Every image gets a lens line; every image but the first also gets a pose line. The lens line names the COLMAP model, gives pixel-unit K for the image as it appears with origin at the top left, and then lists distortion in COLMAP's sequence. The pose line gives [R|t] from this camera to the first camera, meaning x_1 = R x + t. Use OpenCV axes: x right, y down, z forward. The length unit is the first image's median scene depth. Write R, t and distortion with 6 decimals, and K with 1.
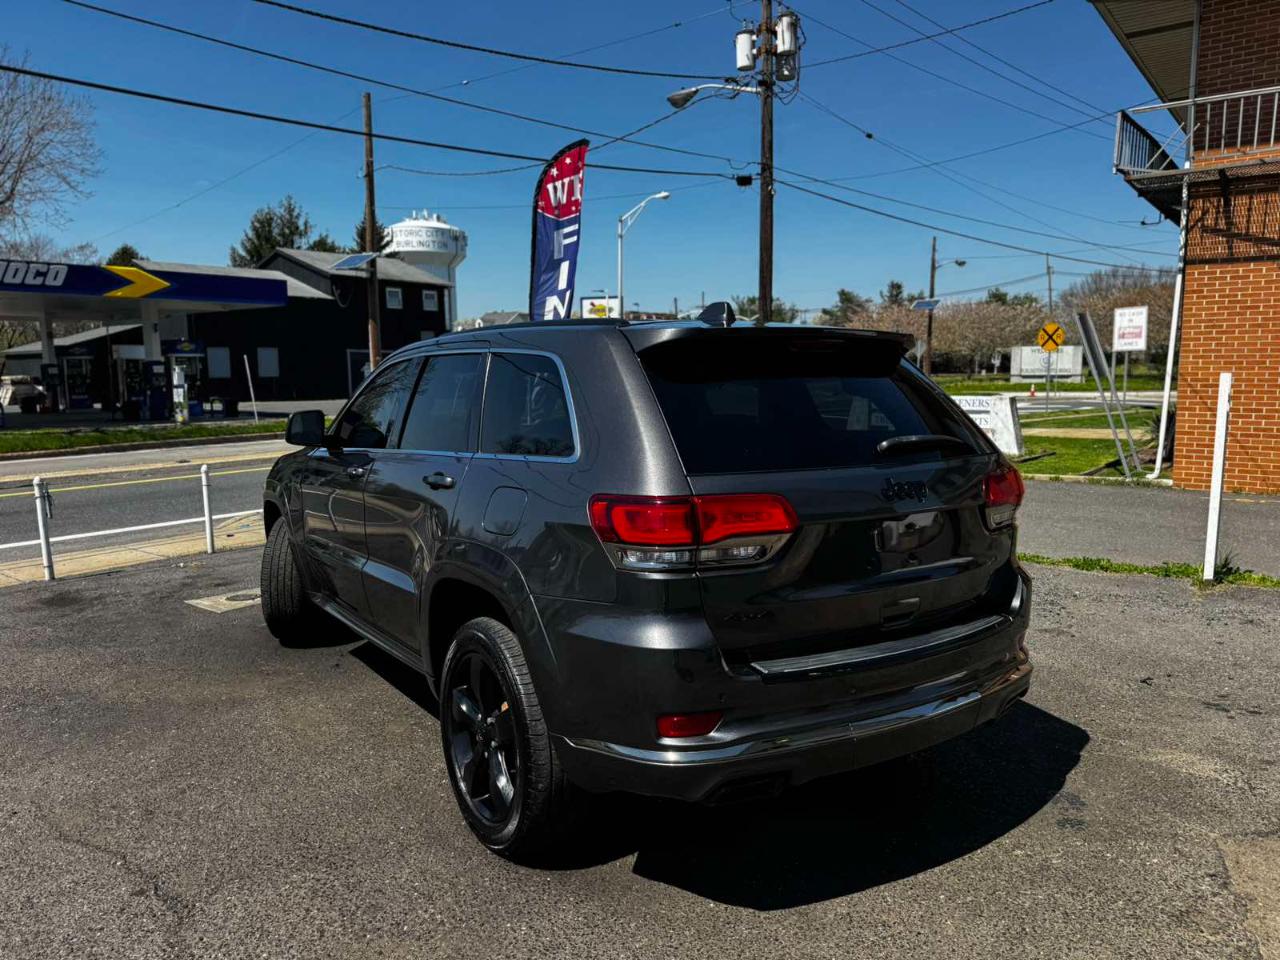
lens RADIAL K [[914.7, 0, 640.1], [0, 914.7, 461.0], [0, 0, 1]] dist [-0.001330, -0.002796]
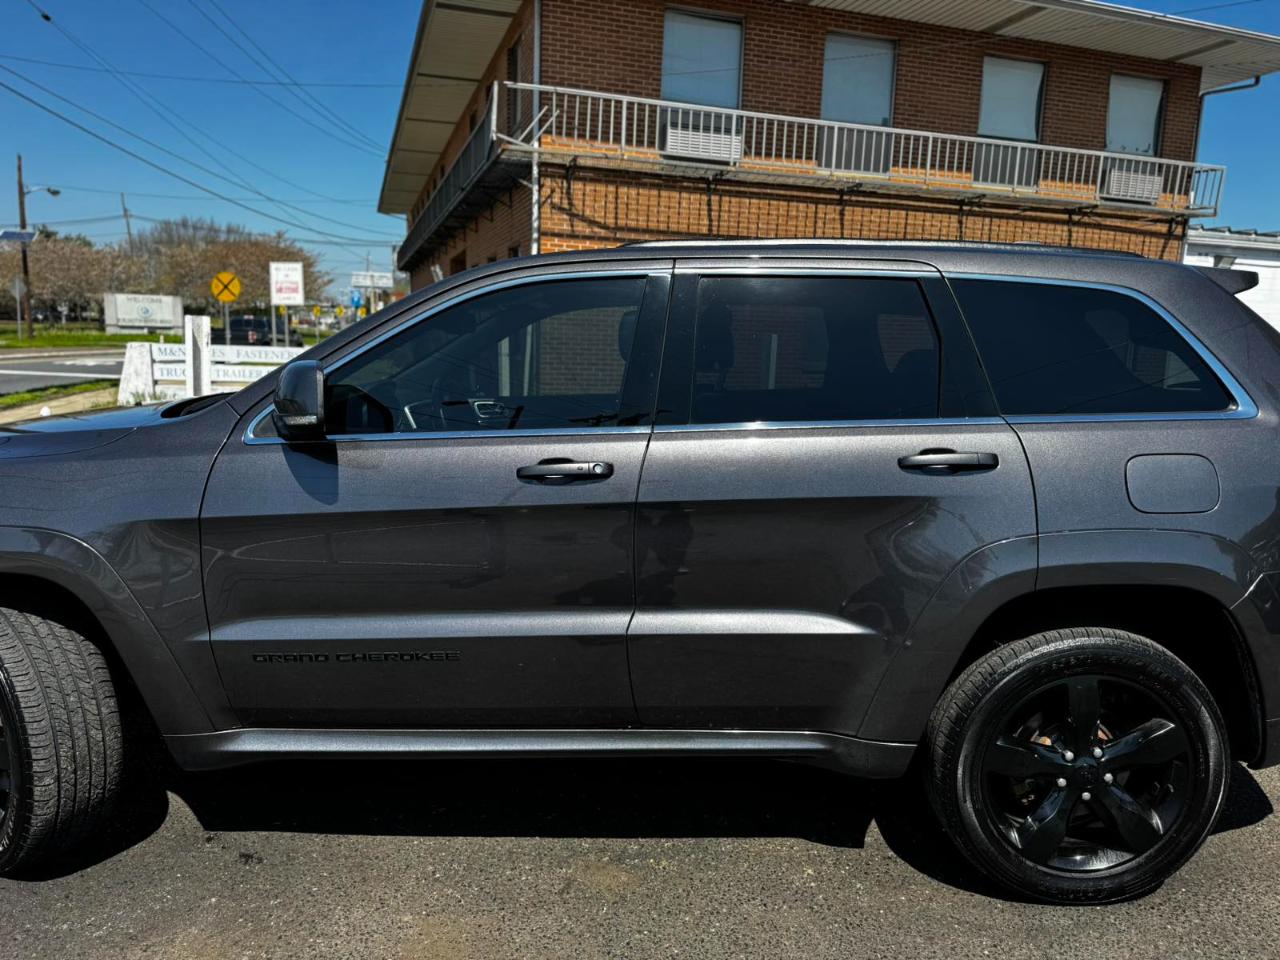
lens RADIAL K [[896.7, 0, 638.3], [0, 896.7, 479.7], [0, 0, 1]] dist [0.019083, -0.023805]
pose [[0.555252, -0.110331, 0.824331, -0.117061], [0.049232, 0.993784, 0.099849, -0.006400], [-0.830223, -0.014858, 0.557233, 0.103987]]
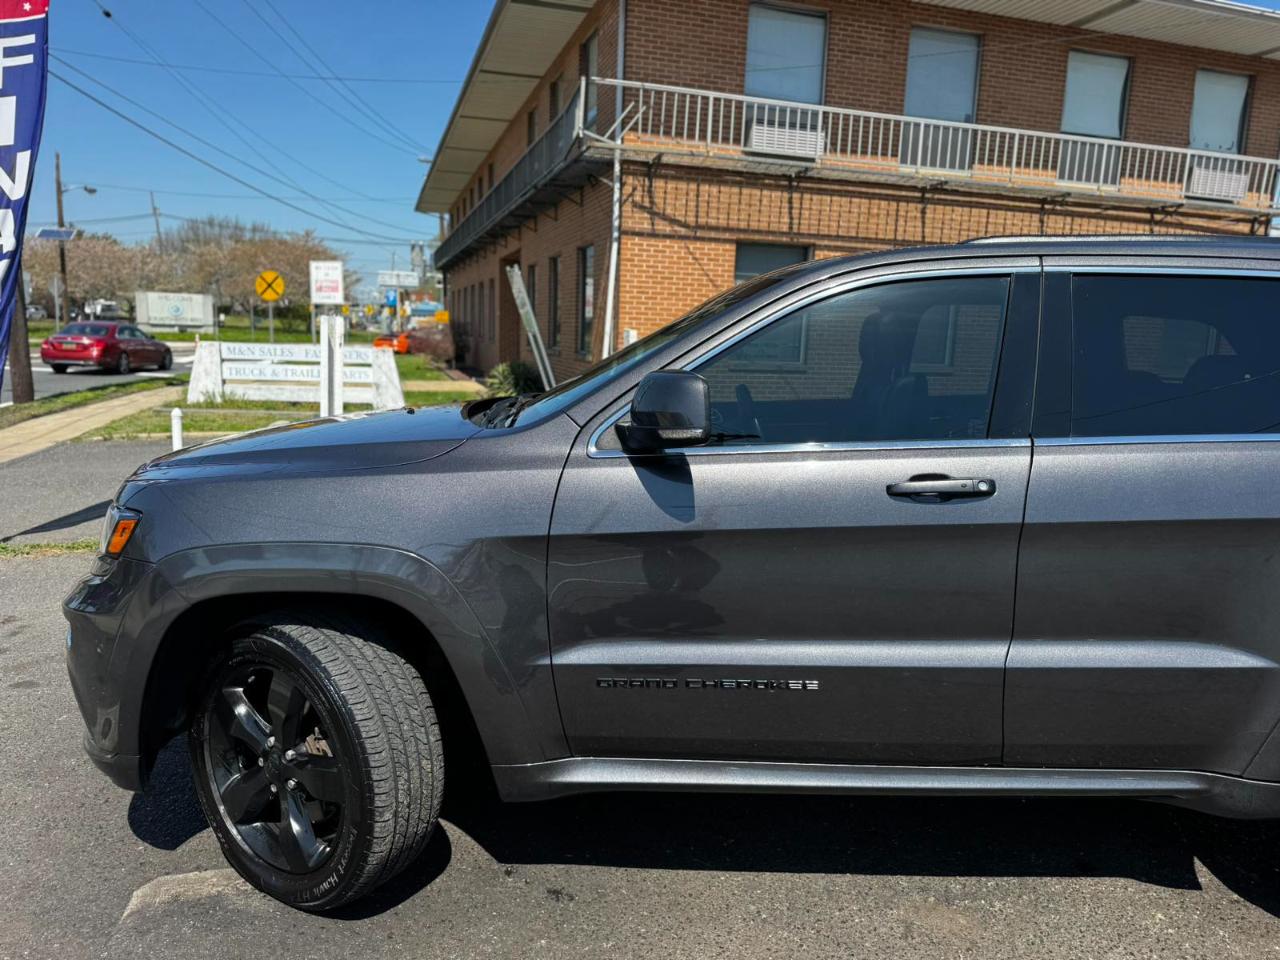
lens RADIAL K [[895.7, 0, 636.3], [0, 895.7, 485.4], [0, 0, 1]] dist [0.022456, -0.028398]
pose [[0.567989, -0.112832, 0.815265, -0.130504], [0.045353, 0.993344, 0.105881, -0.008853], [-0.821786, -0.023164, 0.569326, 0.135794]]
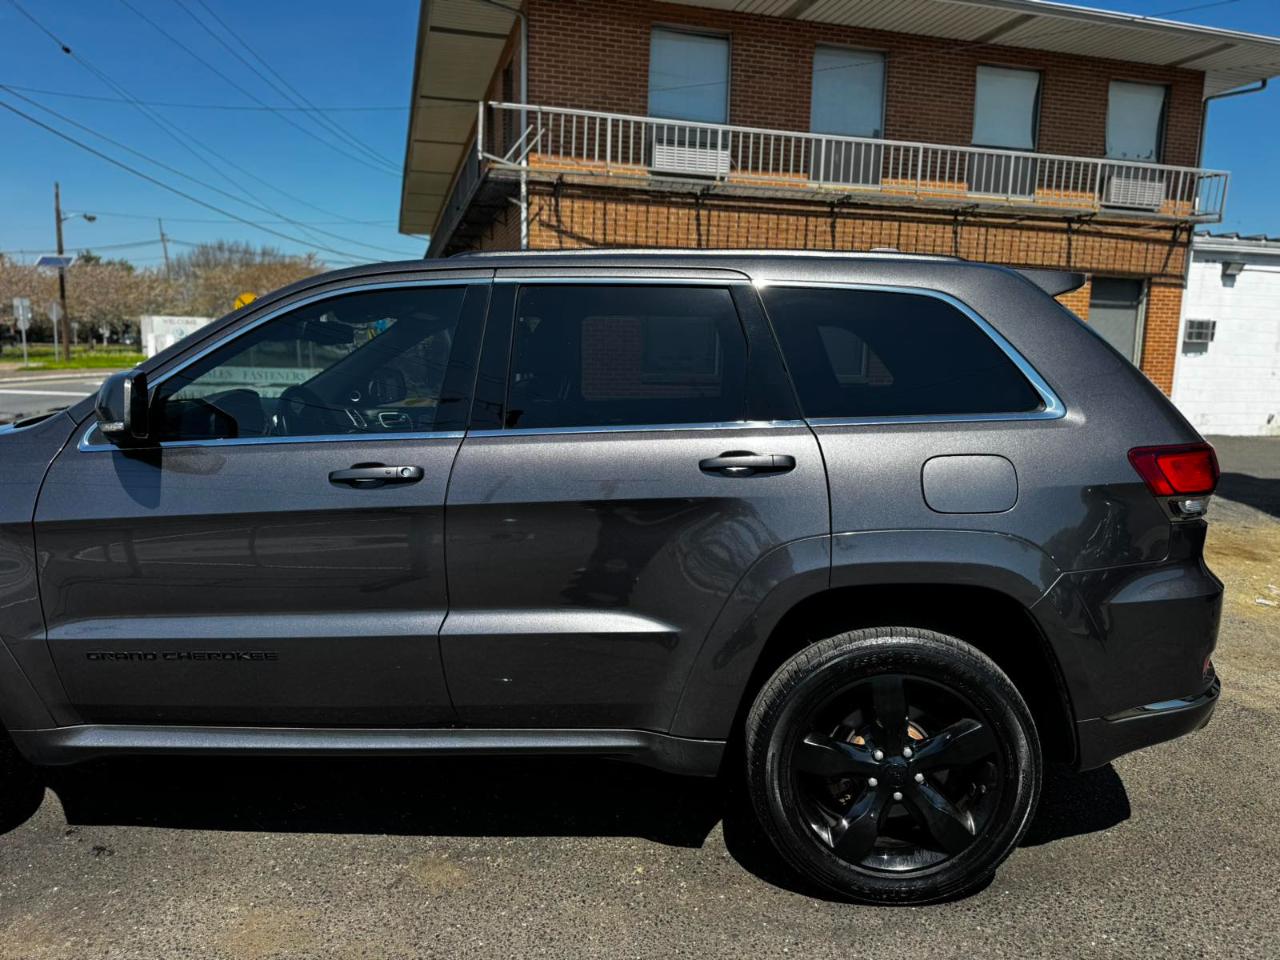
lens RADIAL K [[895.7, 0, 636.3], [0, 895.7, 485.4], [0, 0, 1]] dist [0.022456, -0.028398]
pose [[0.588071, -0.104084, 0.802084, -0.105850], [0.057977, 0.994559, 0.086553, -0.004088], [-0.806729, -0.004397, 0.590906, 0.083951]]
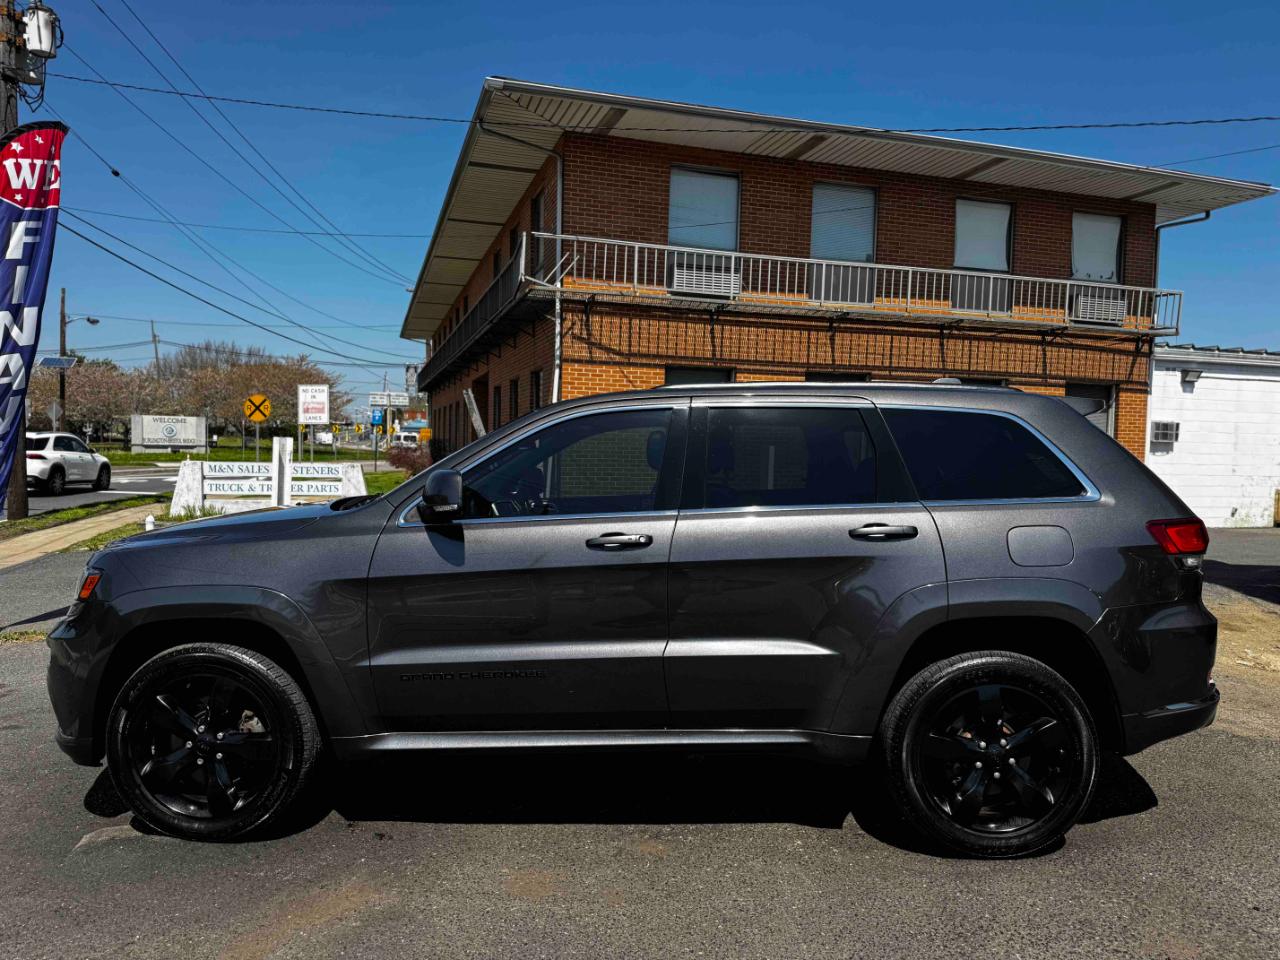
lens RADIAL K [[892.1, 0, 637.6], [0, 892.1, 489.1], [0, 0, 1]] dist [0.085537, -0.121082]
pose [[0.561778, -0.021150, 0.827017, -0.152477], [0.059848, 0.998093, -0.015128, -0.004214], [-0.825120, 0.057994, 0.561973, 0.084570]]
